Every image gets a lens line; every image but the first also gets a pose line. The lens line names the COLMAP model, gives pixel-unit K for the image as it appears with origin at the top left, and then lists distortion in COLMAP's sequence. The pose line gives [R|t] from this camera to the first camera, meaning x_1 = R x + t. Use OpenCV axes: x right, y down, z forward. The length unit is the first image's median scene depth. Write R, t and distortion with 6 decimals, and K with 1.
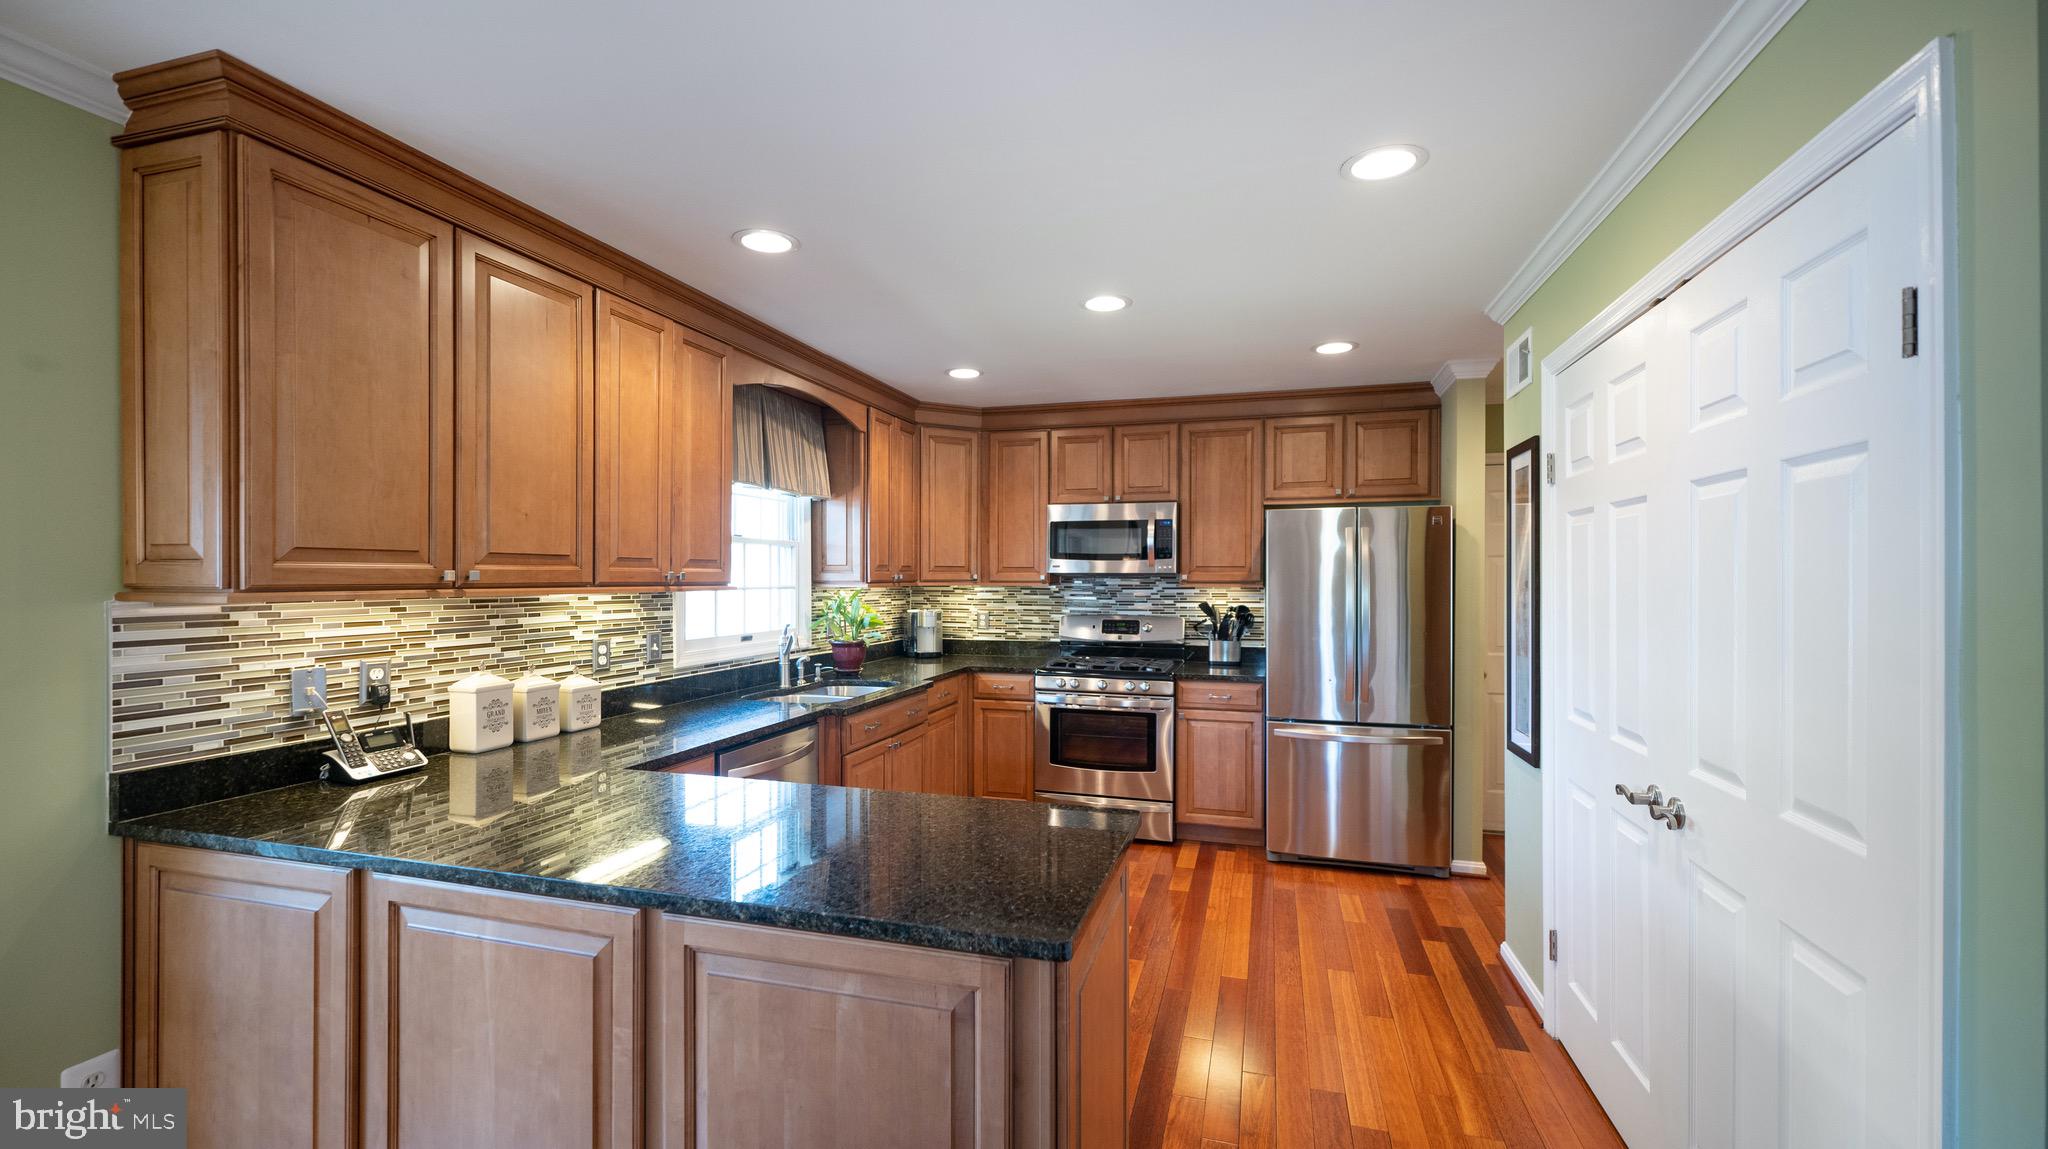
lens RADIAL K [[837.2, 0, 1036.3], [0, 837.2, 575.9], [0, 0, 1]] dist [0.010680, 0.000579]
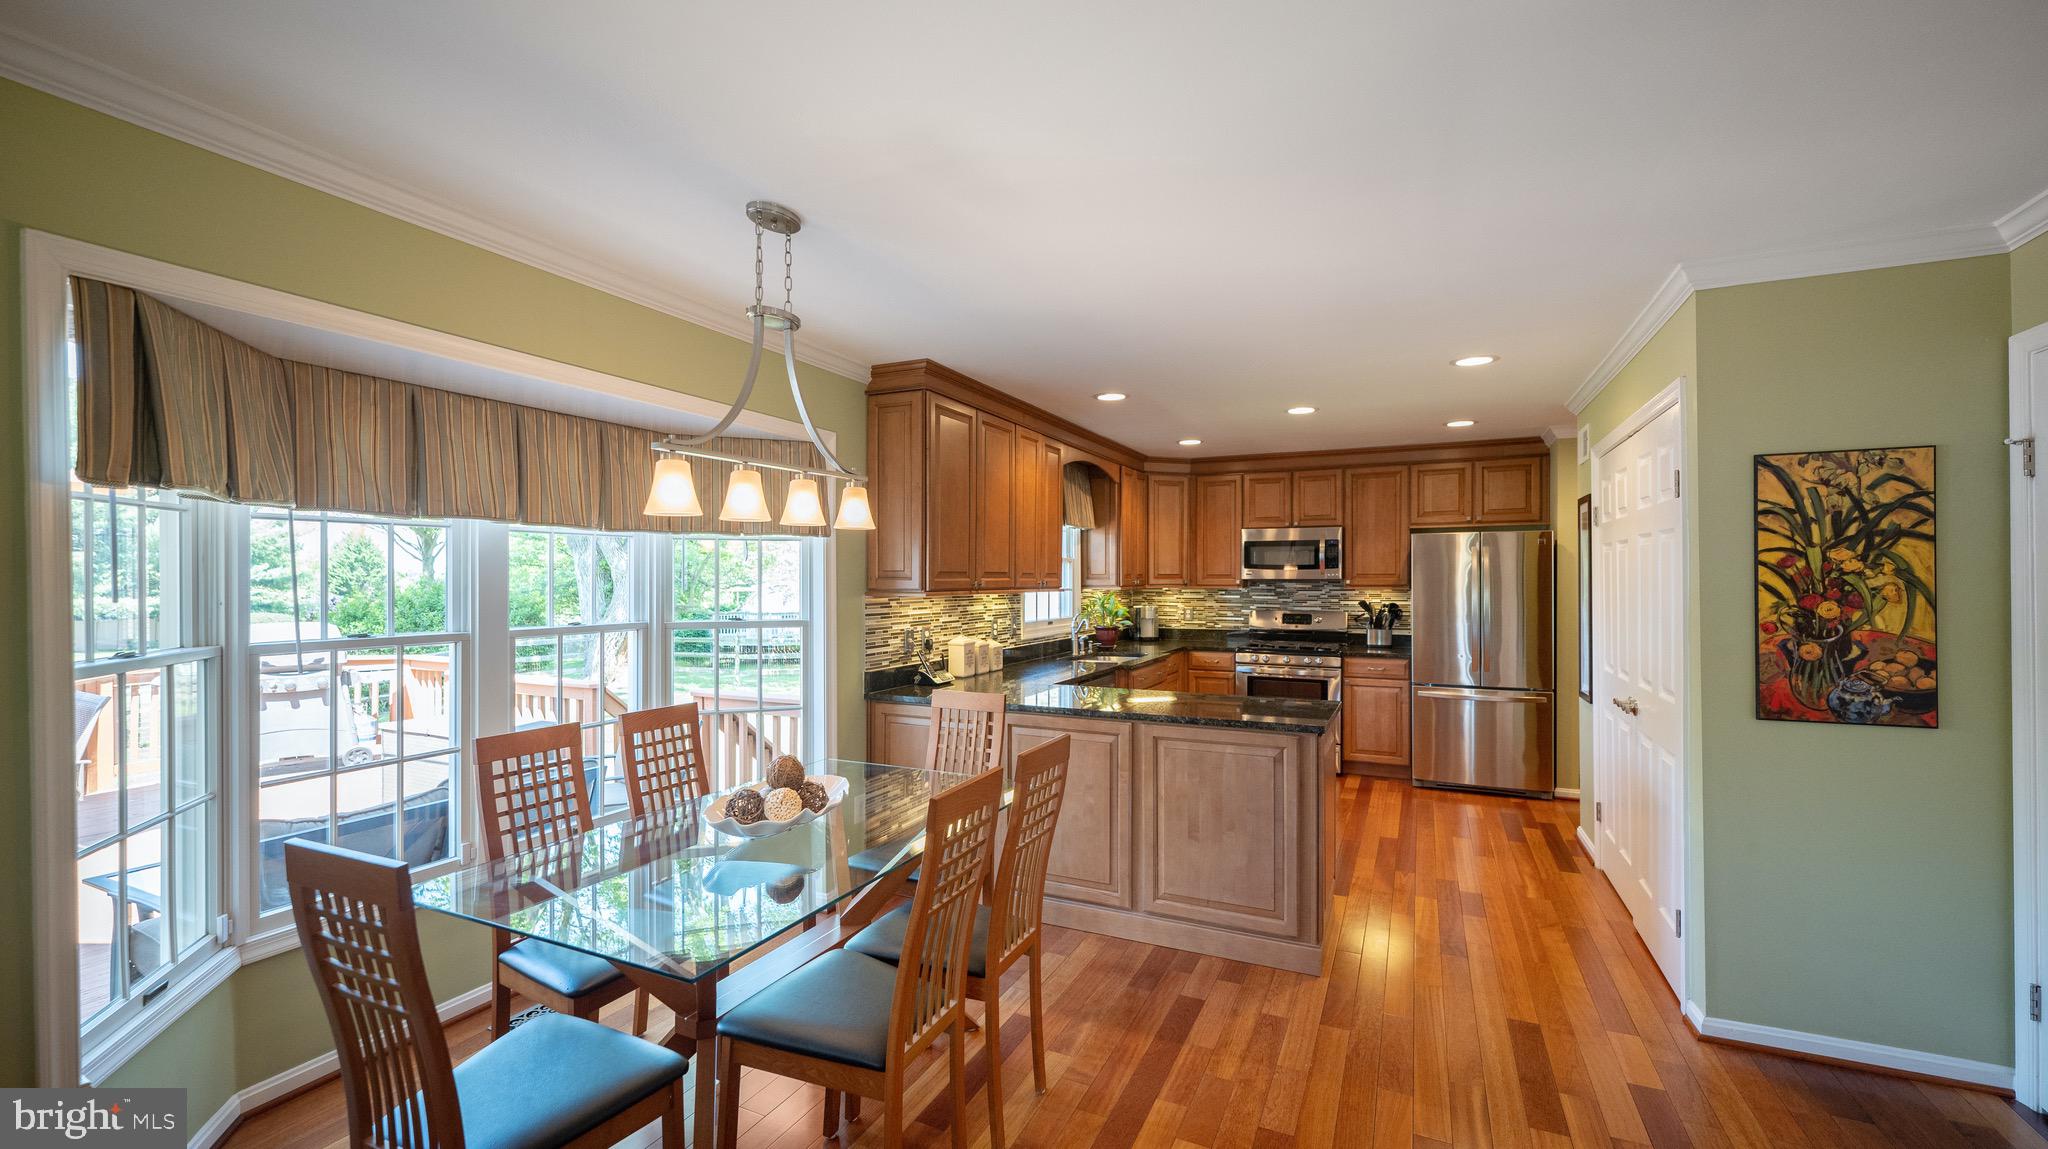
lens RADIAL K [[837.2, 0, 1031.9], [0, 837.2, 576.9], [0, 0, 1]] dist [0.010680, 0.000579]
pose [[0.986609, -0.002758, -0.163080, -0.147207], [0.002587, 0.999996, -0.001261, -0.008637], [0.163083, 0.000823, 0.986612, -0.584764]]
